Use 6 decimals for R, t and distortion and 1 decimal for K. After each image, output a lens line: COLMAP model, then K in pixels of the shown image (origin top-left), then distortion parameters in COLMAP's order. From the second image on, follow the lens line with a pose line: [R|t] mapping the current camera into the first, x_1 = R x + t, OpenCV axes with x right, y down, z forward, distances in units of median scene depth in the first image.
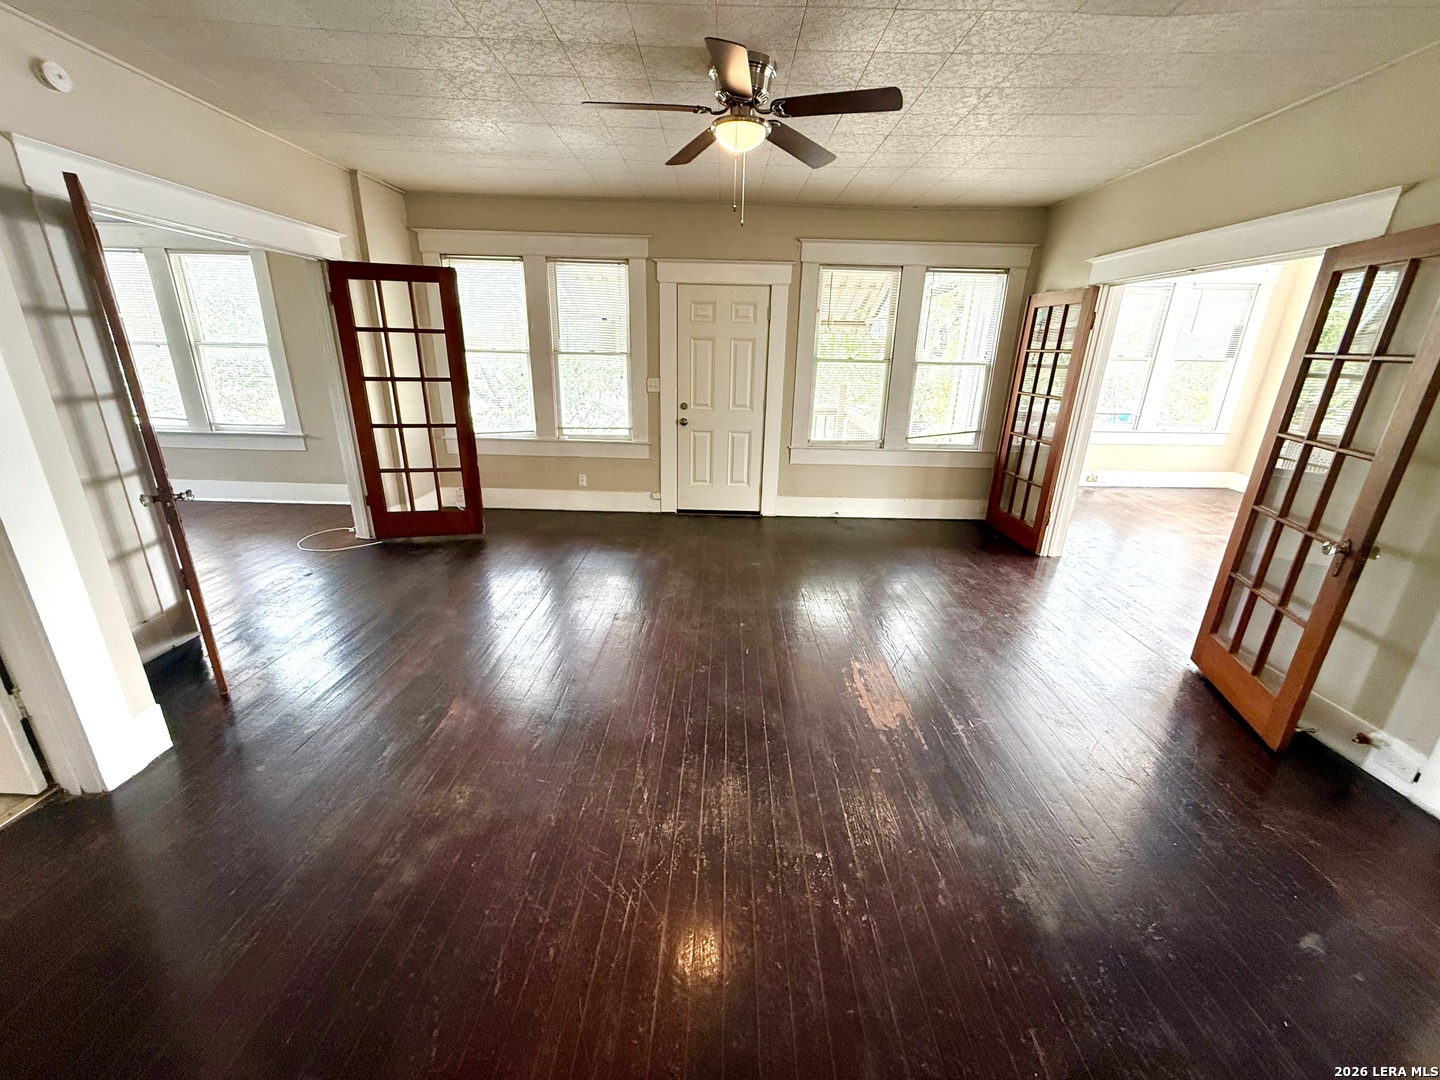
lens RADIAL K [[572.8, 0, 712.9], [0, 572.8, 541.8], [0, 0, 1]] dist [0.000019, 0.000059]
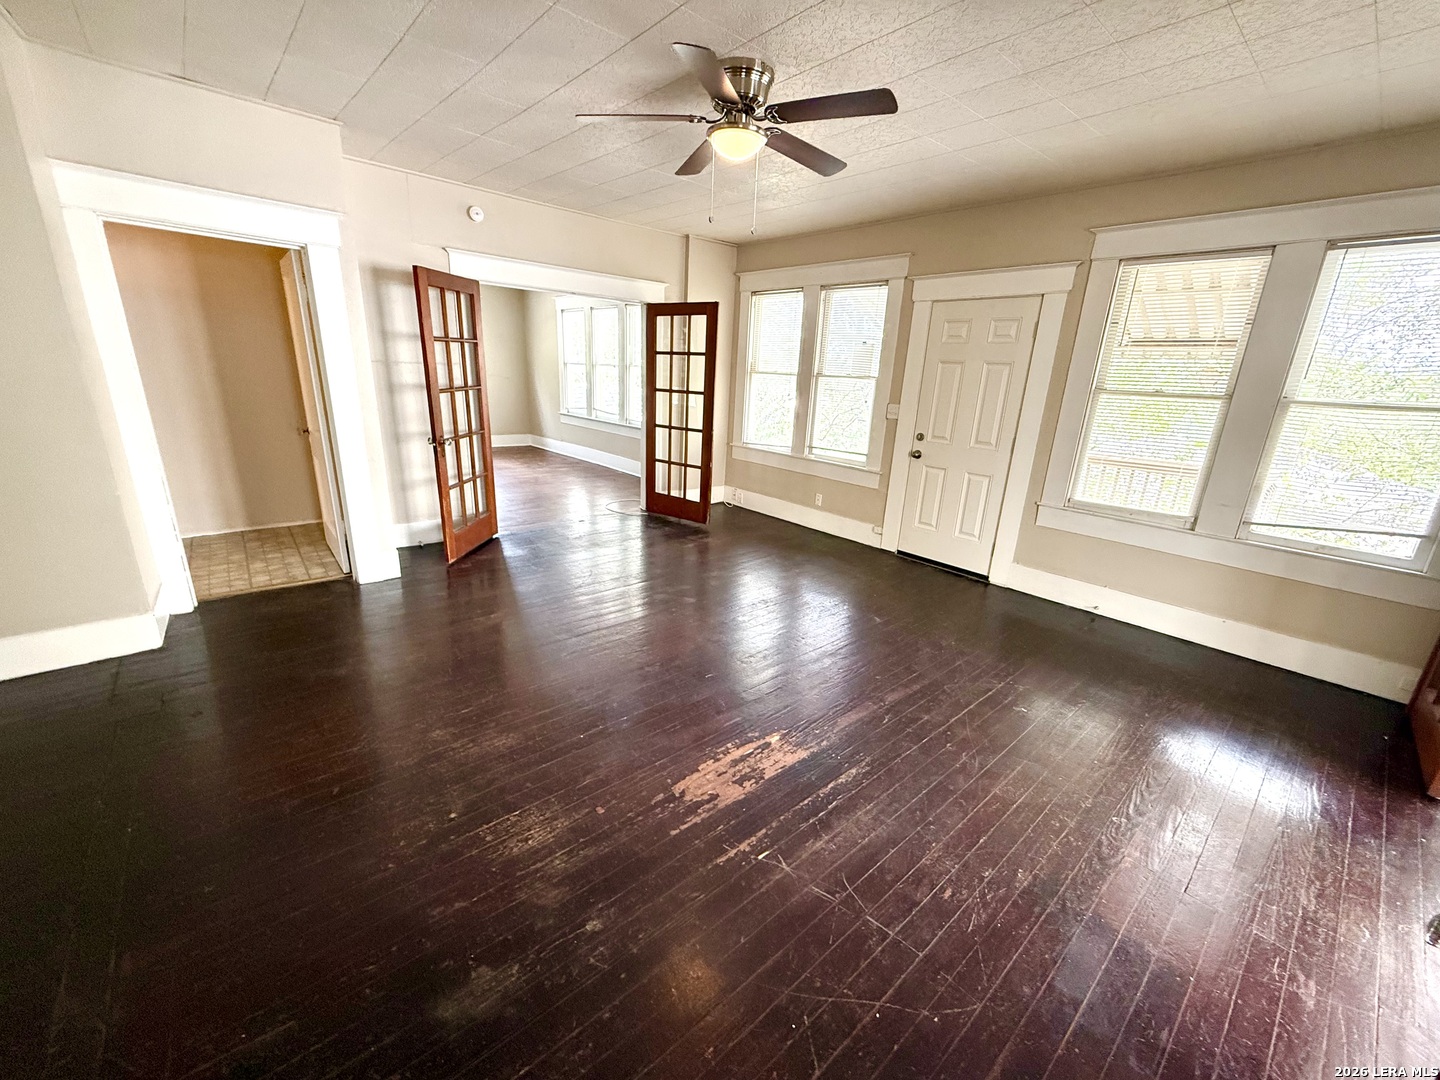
lens RADIAL K [[572.8, 0, 716.5], [0, 572.8, 539.7], [0, 0, 1]] dist [0.000019, 0.000059]
pose [[0.665864, 0.220879, -0.712627, 0.407829], [-0.264735, 0.962966, 0.051109, -0.045189], [0.697524, 0.154626, 0.699679, 0.183161]]
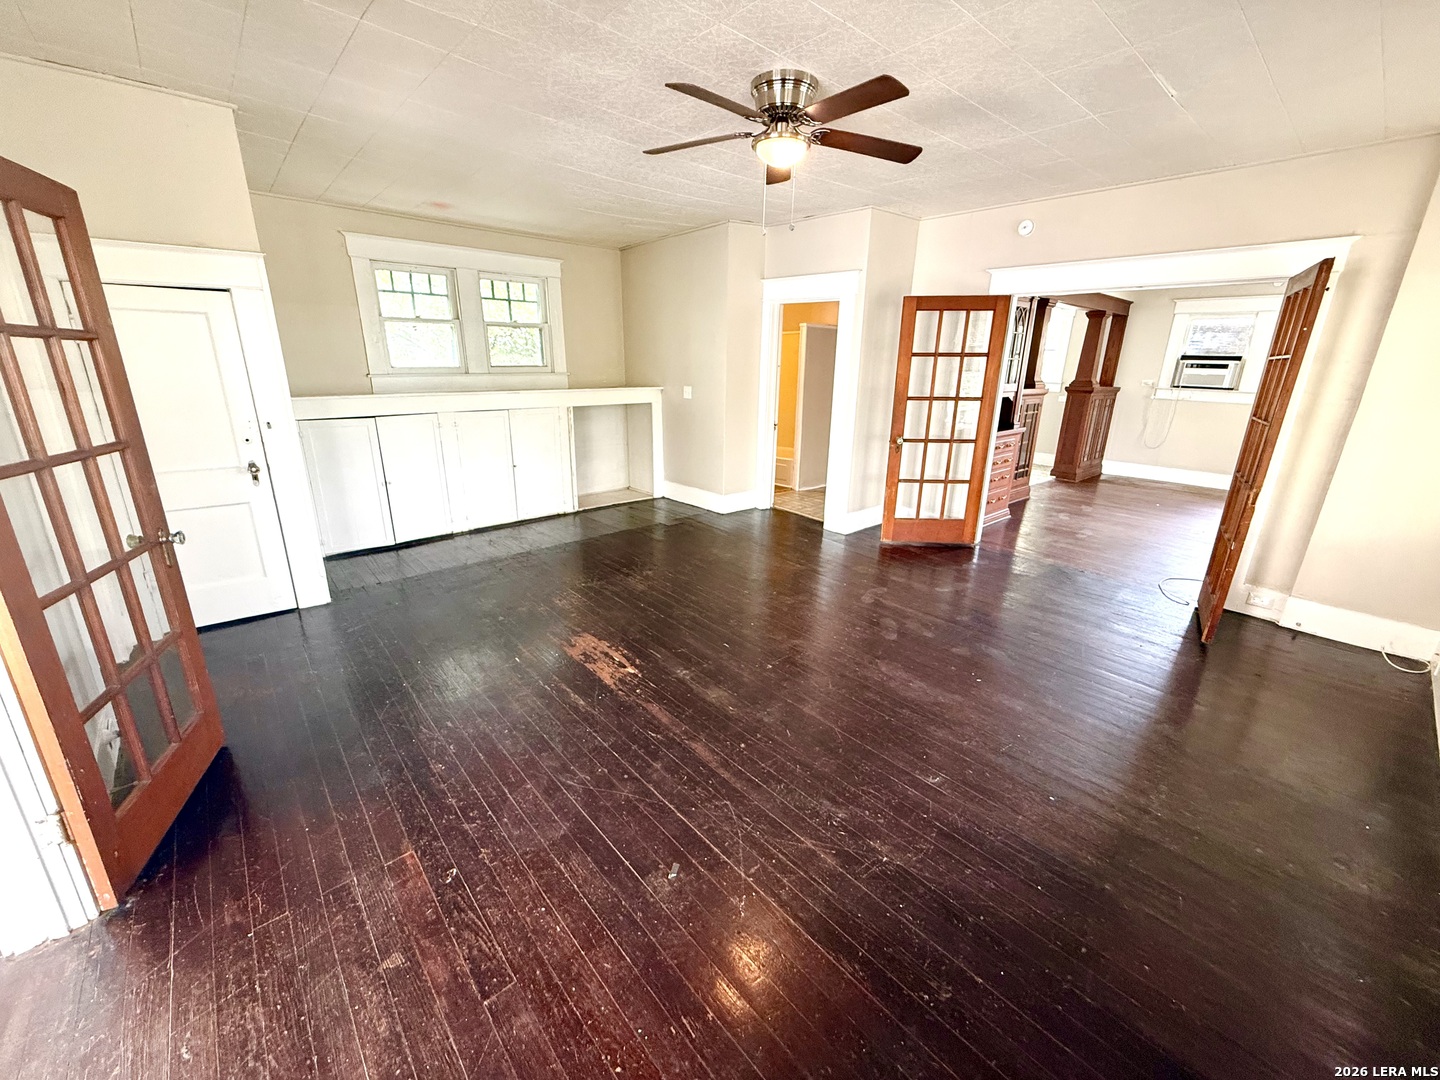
lens RADIAL K [[572.8, 0, 712.5], [0, 572.8, 538.7], [0, 0, 1]] dist [0.000019, 0.000059]
pose [[-0.744673, 0.158668, -0.648295, 0.425342], [-0.249079, 0.835090, 0.490494, -0.278990], [0.619210, 0.526735, -0.582348, 0.874885]]
